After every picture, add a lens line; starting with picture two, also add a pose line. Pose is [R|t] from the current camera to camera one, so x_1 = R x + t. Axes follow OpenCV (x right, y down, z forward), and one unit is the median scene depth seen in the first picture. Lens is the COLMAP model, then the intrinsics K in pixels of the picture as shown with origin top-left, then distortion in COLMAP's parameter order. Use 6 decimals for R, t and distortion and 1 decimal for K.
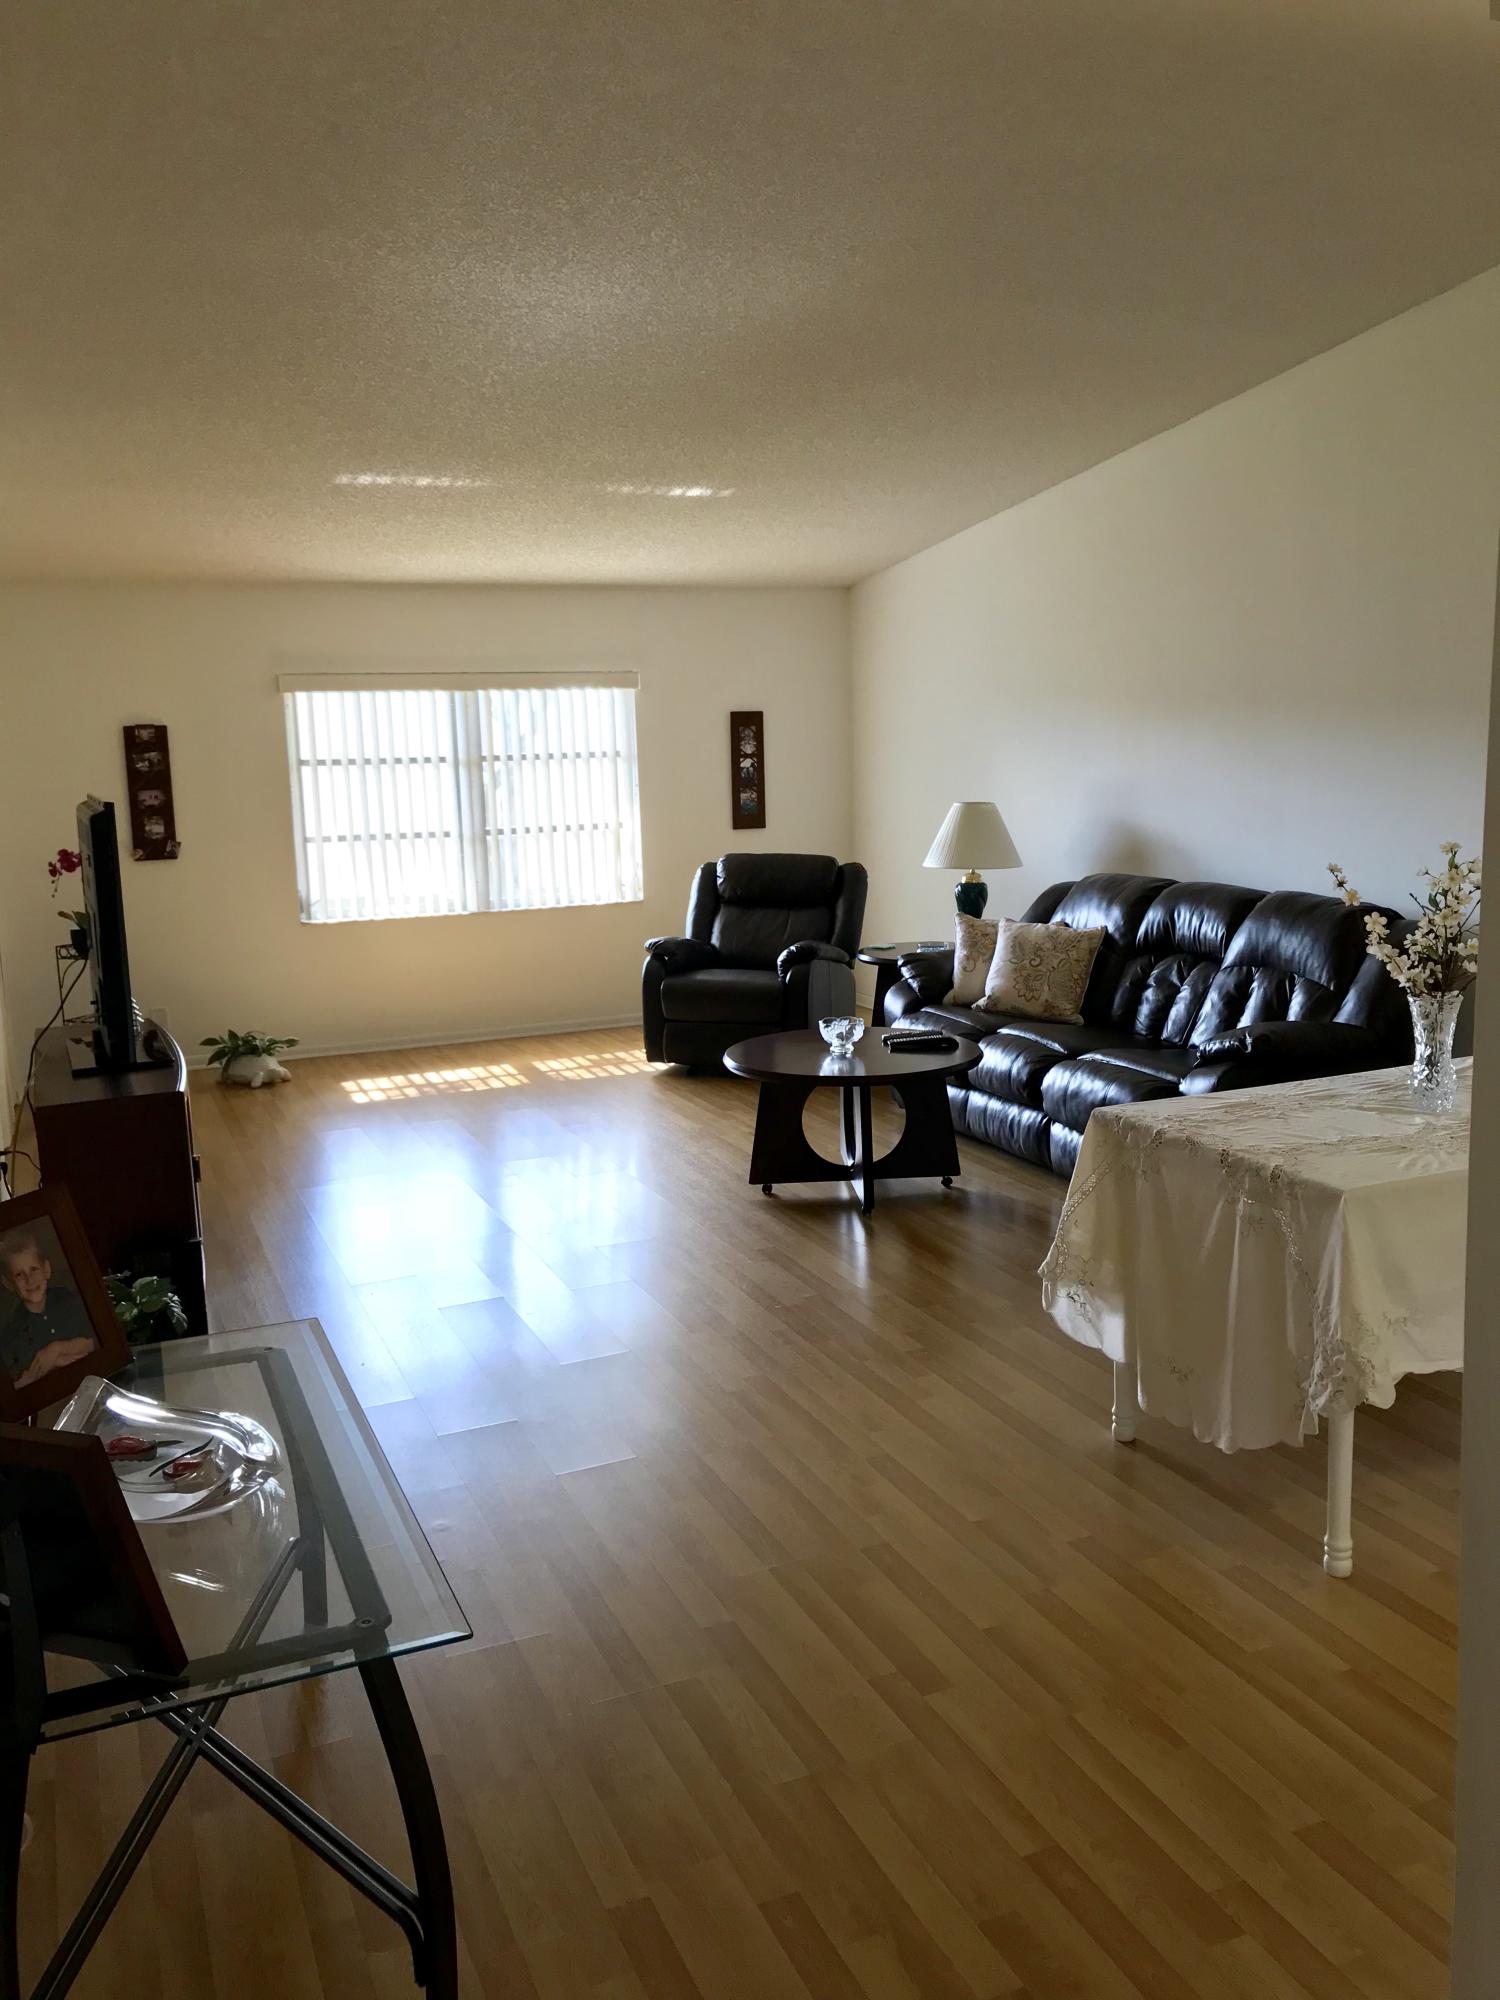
lens RADIAL K [[1641.1, 0, 750.0], [0, 1641.1, 1000.0], [0, 0, 1]] dist [0.002557, 0.000060]
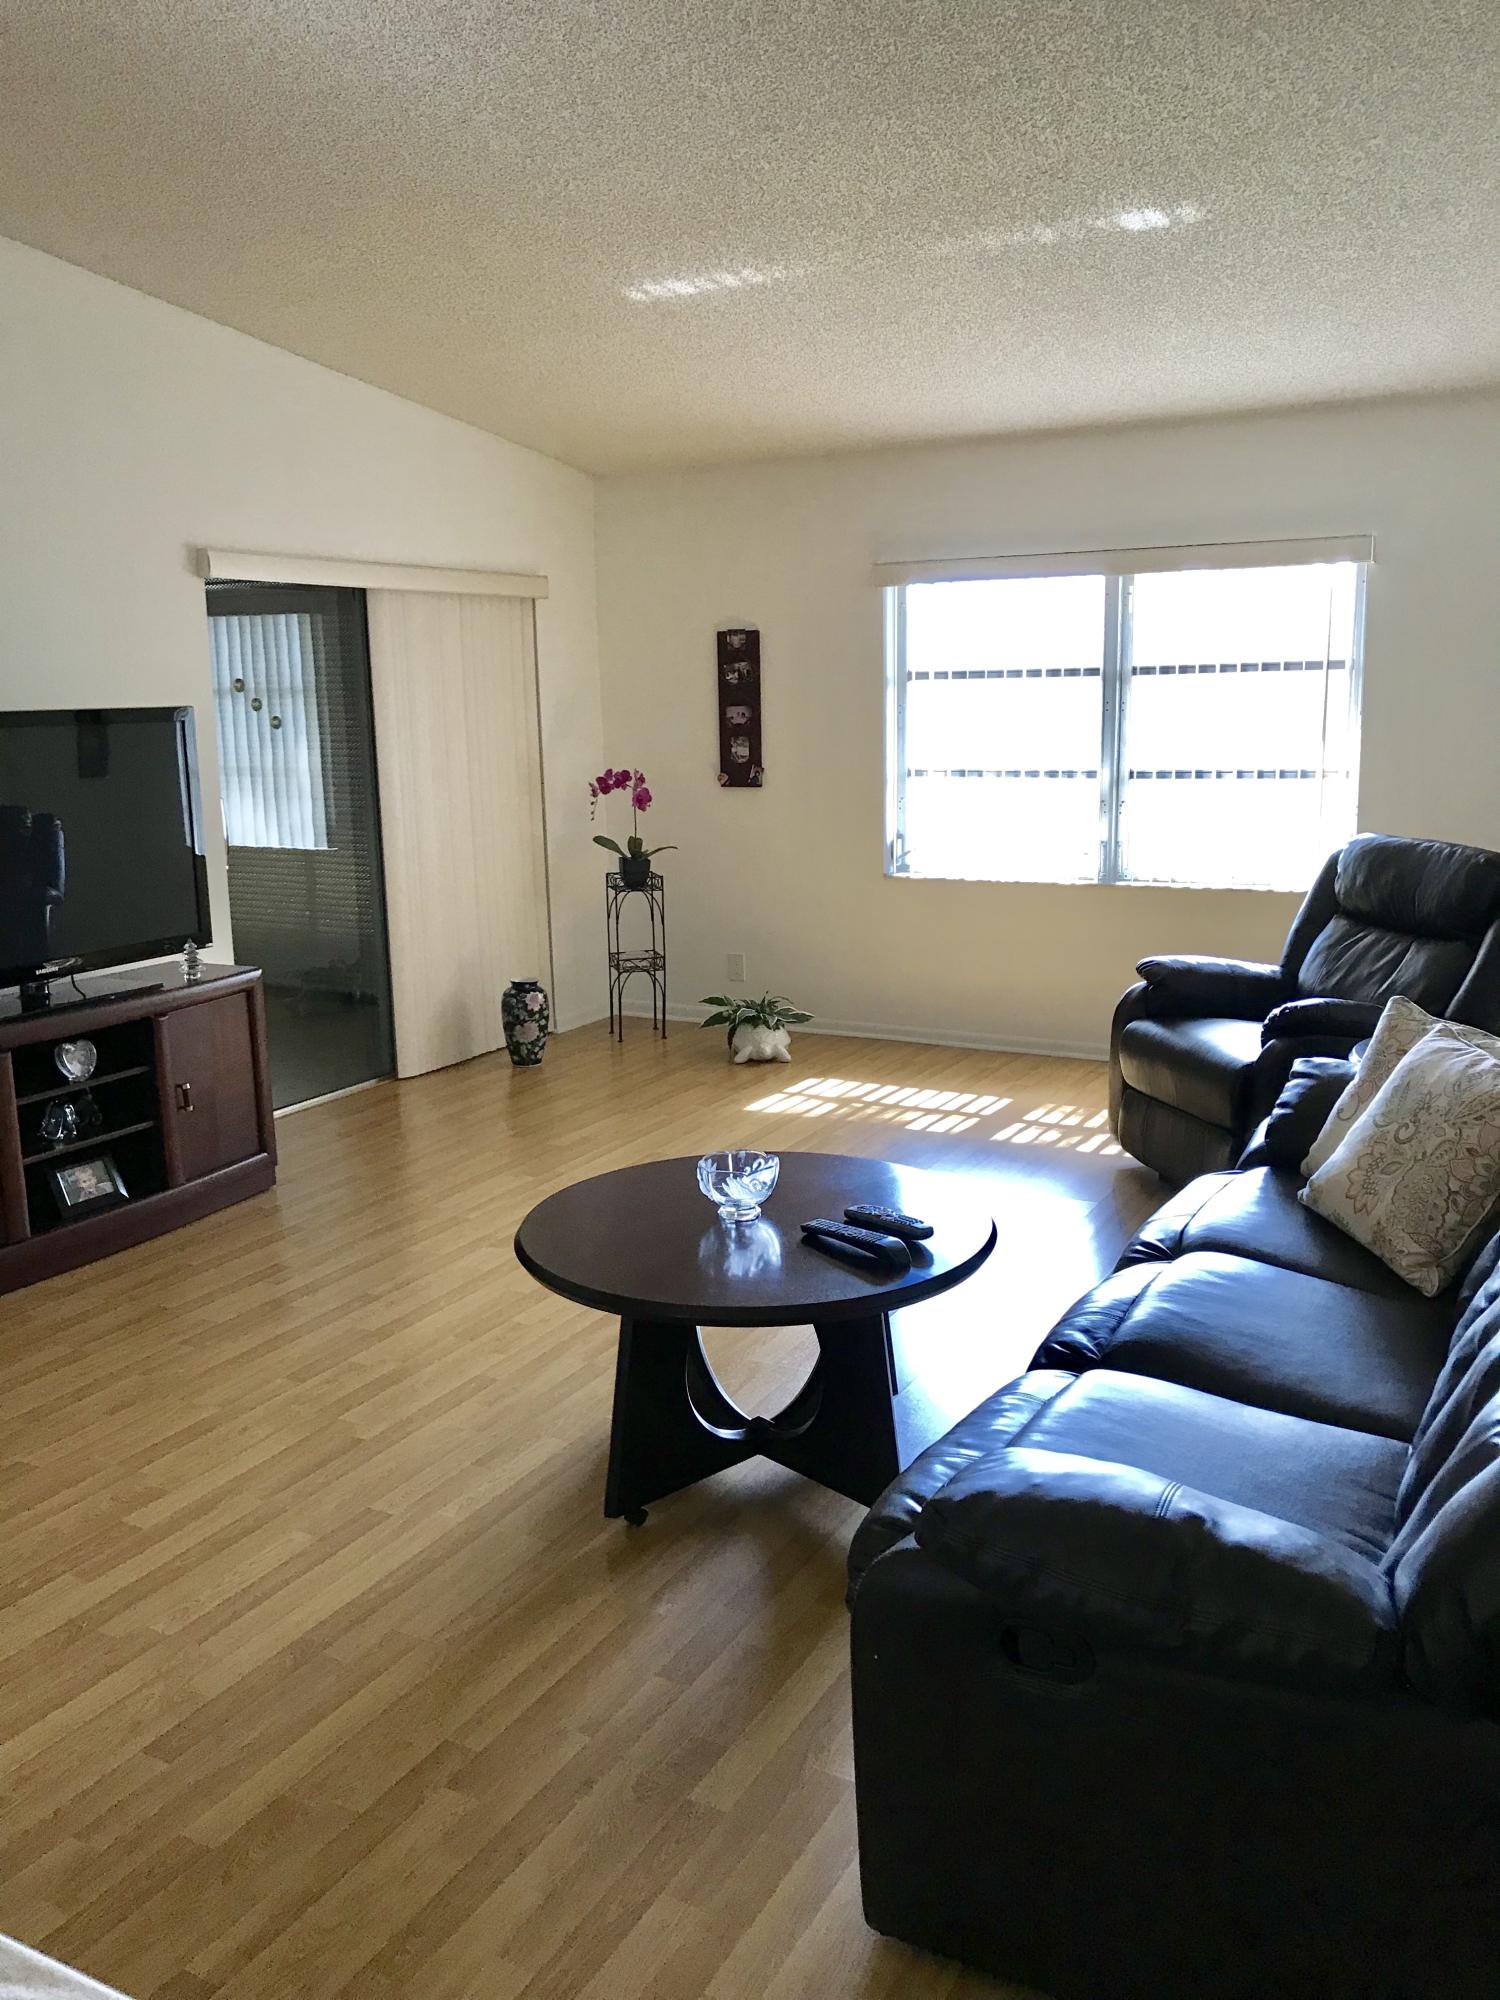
lens RADIAL K [[1682.4, 0, 750.0], [0, 1682.4, 1000.0], [0, 0, 1]] dist [0.170873, -0.001244]
pose [[0.632568, 0.163649, -0.757018, 0.345553], [-0.116018, 0.986415, 0.116294, -0.078735], [0.765766, 0.014264, 0.642961, 0.426905]]
